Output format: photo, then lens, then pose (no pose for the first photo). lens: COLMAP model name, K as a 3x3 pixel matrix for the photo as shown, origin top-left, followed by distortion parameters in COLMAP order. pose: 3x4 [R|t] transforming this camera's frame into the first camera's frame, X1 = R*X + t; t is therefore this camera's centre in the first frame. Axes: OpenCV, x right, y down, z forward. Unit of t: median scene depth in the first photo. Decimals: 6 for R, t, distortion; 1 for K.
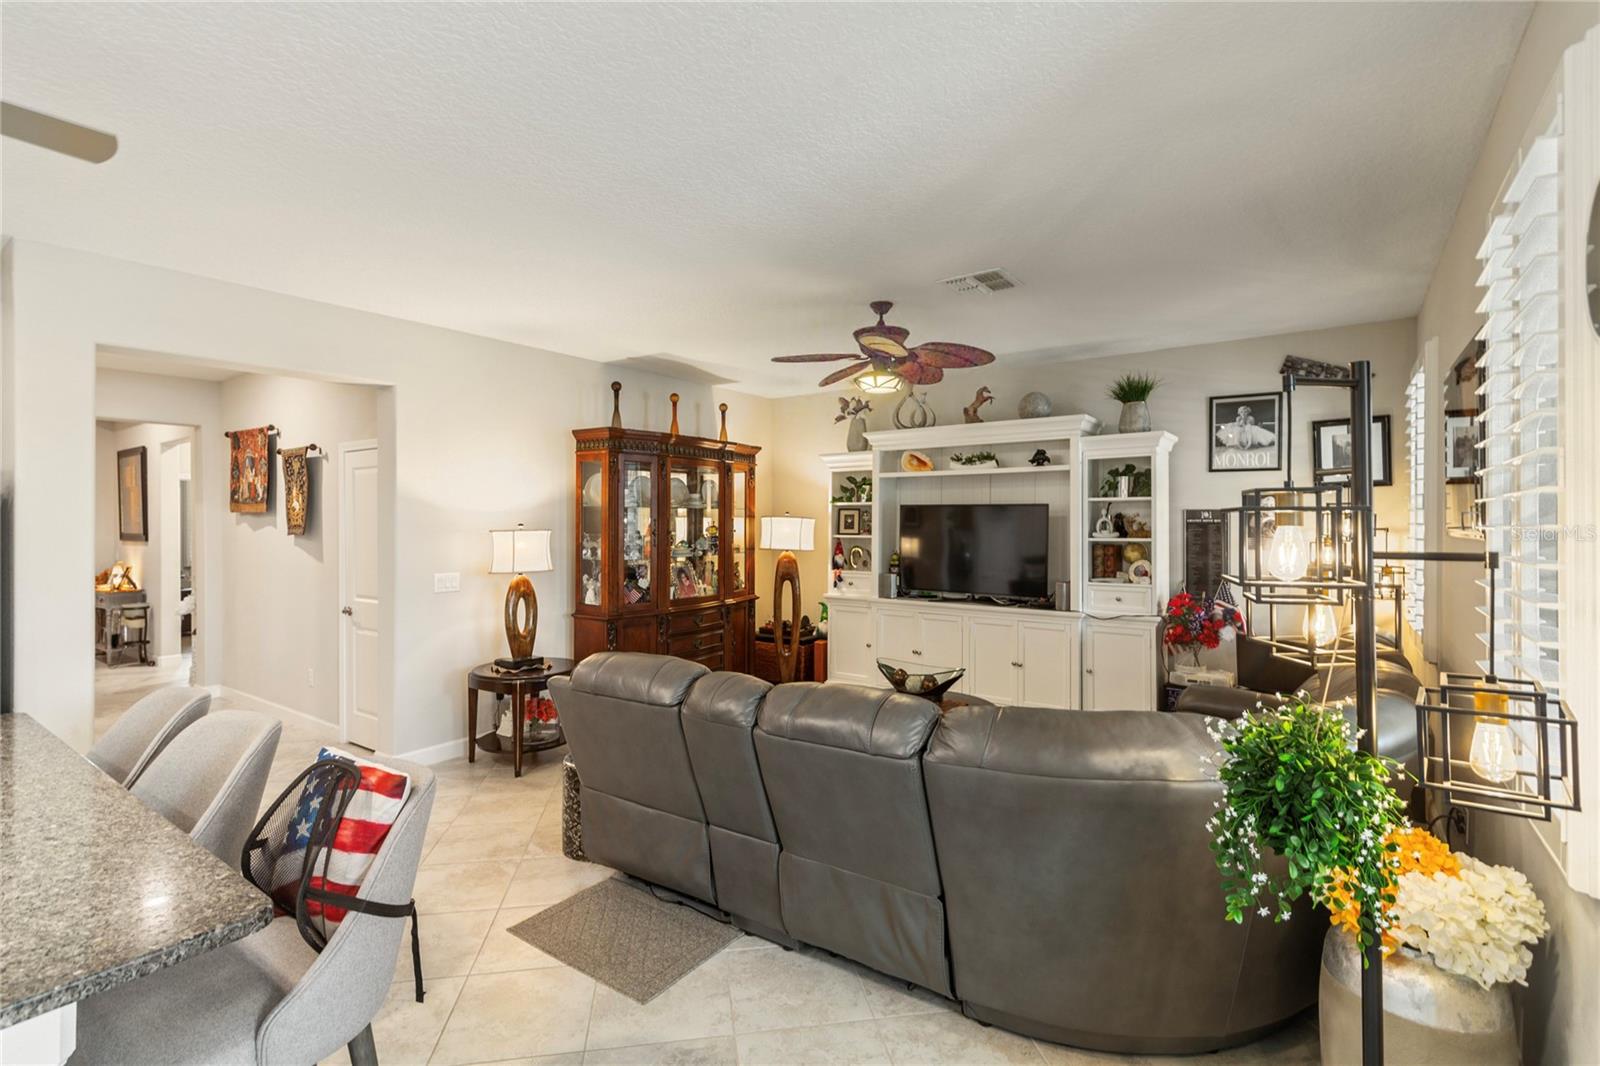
lens RADIAL K [[745.5, 0, 799.3], [0, 745.5, 513.3], [0, 0, 1]] dist [-0.001010, -0.000326]
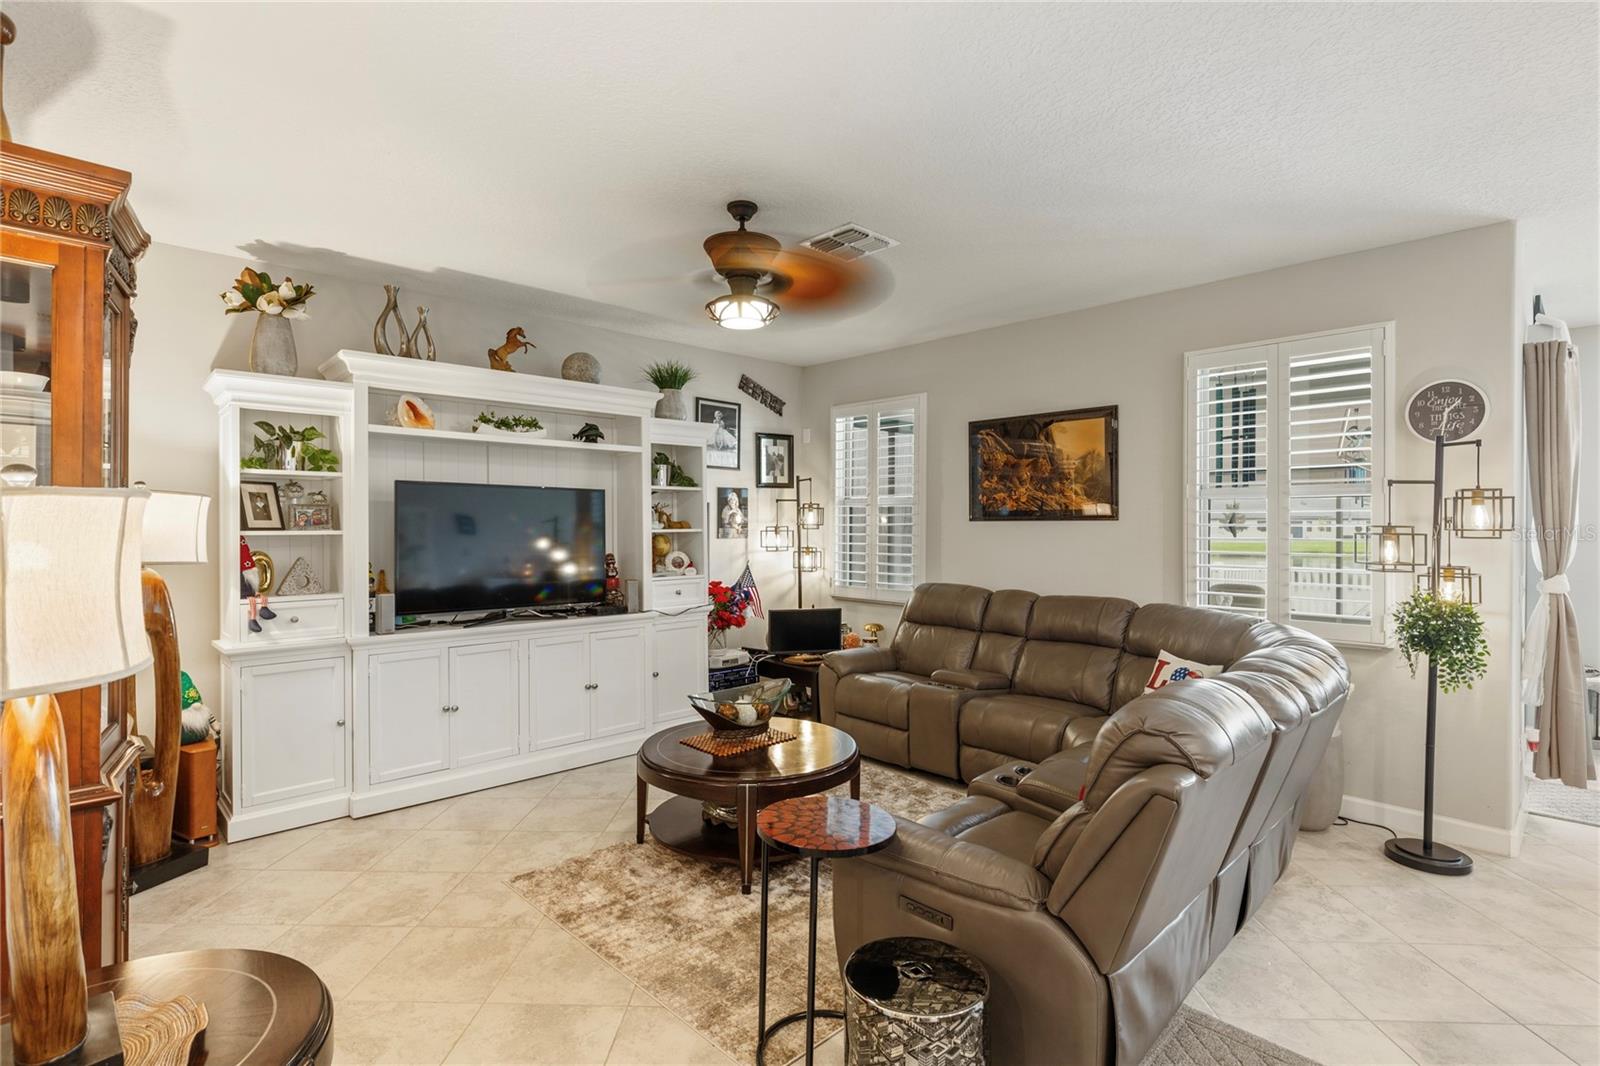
lens RADIAL K [[768.1, 0, 800.0], [0, 768.1, 533.0], [0, 0, 1]] dist [-0.000561, 0.000085]
pose [[0.171775, -0.009552, 0.985090, -0.389462], [-0.011800, 0.999861, 0.011753, 0.018971], [-0.985066, -0.013643, 0.171639, 0.509696]]
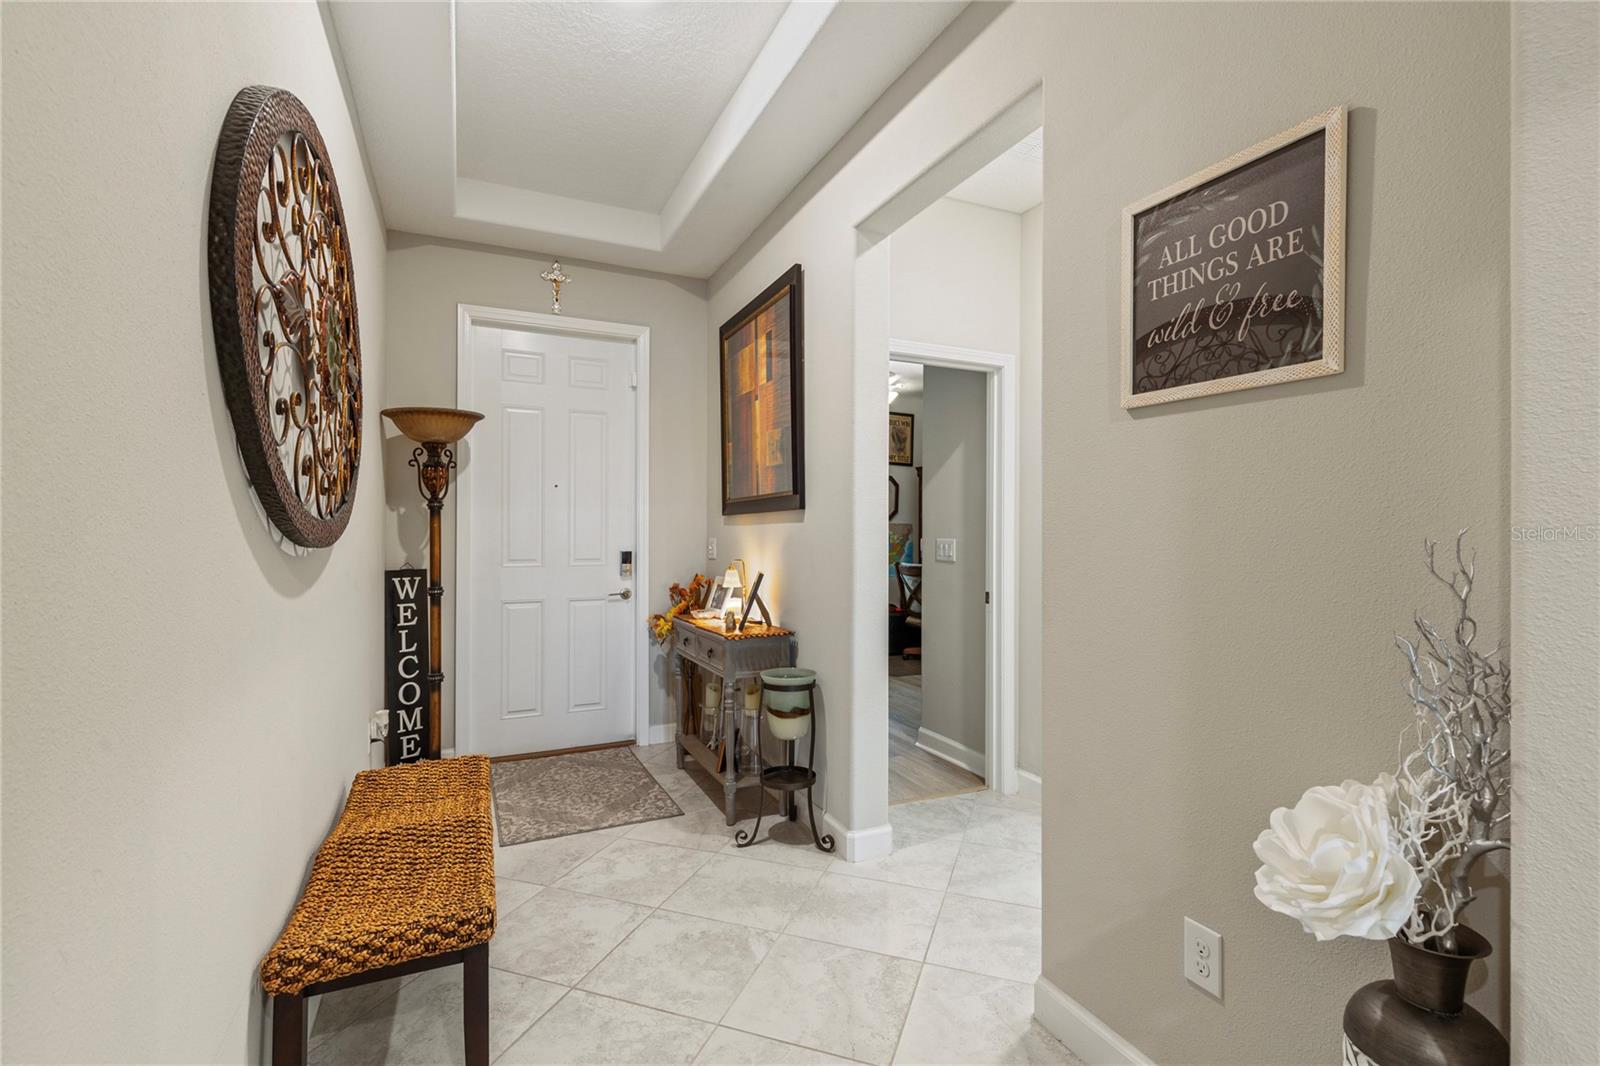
lens RADIAL K [[709.1, 0, 800.0], [0, 709.1, 533.0], [0, 0, 1]] dist [0.000919, 0.000020]
pose [[0.873749, 0.006869, -0.486328, -1.958819], [-0.005157, 0.999975, 0.004859, 0.134636], [0.486349, -0.001738, 0.873763, 1.897289]]
